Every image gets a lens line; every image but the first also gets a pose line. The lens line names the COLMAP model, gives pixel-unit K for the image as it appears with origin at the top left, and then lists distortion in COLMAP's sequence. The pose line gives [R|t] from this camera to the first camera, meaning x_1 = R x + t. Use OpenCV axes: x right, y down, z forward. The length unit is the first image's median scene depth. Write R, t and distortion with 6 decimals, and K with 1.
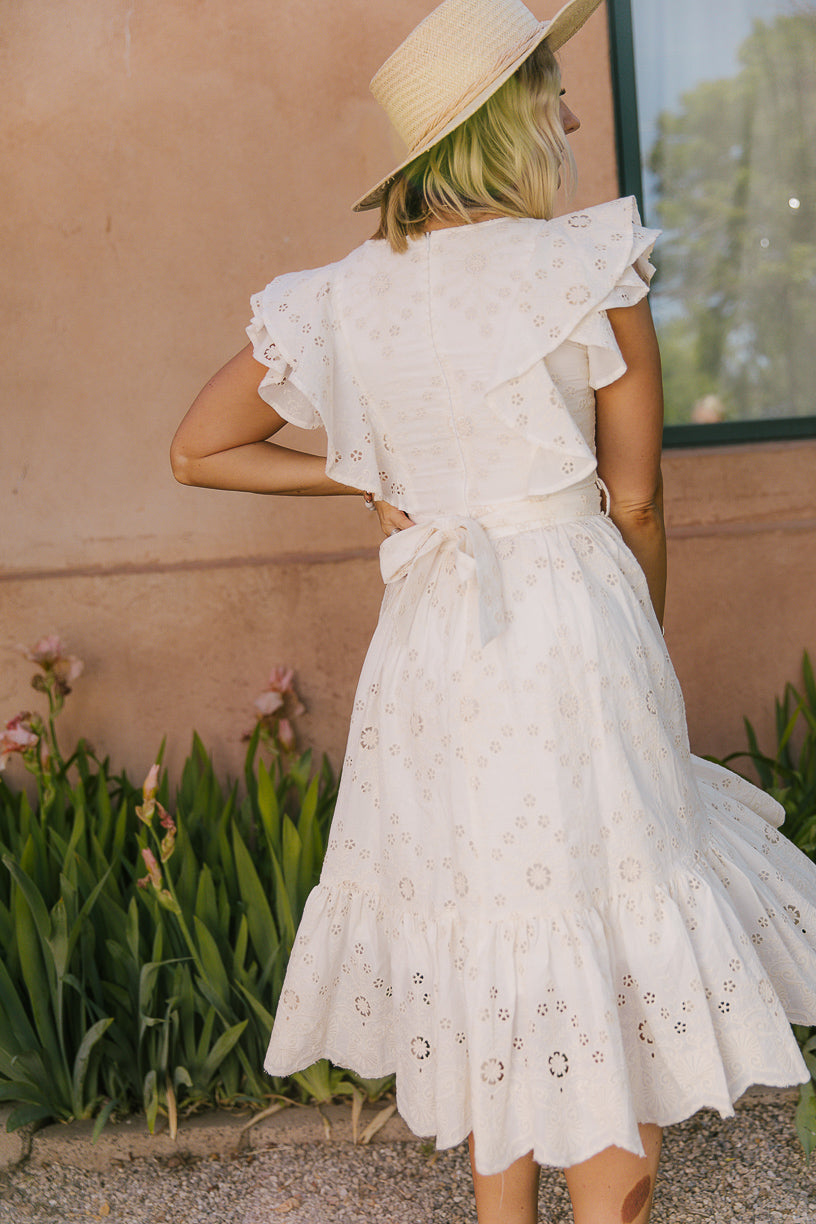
lens RADIAL K [[1438.3, 0, 408.0], [0, 1438.3, 612.0], [0, 0, 1]] dist [-0.014866, 0.031507]
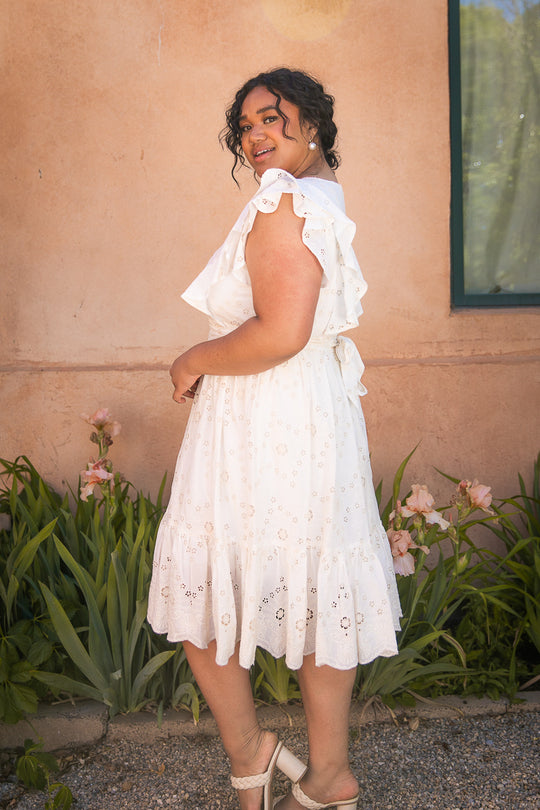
lens RADIAL K [[956.0, 0, 269.6], [0, 956.0, 343.3], [0, 0, 1]] dist [0.013314, -0.004866]
pose [[0.995442, 0.044905, 0.084141, -0.154924], [-0.042519, 0.998647, -0.029940, -0.032357], [-0.085372, 0.026226, 0.996004, -0.089190]]
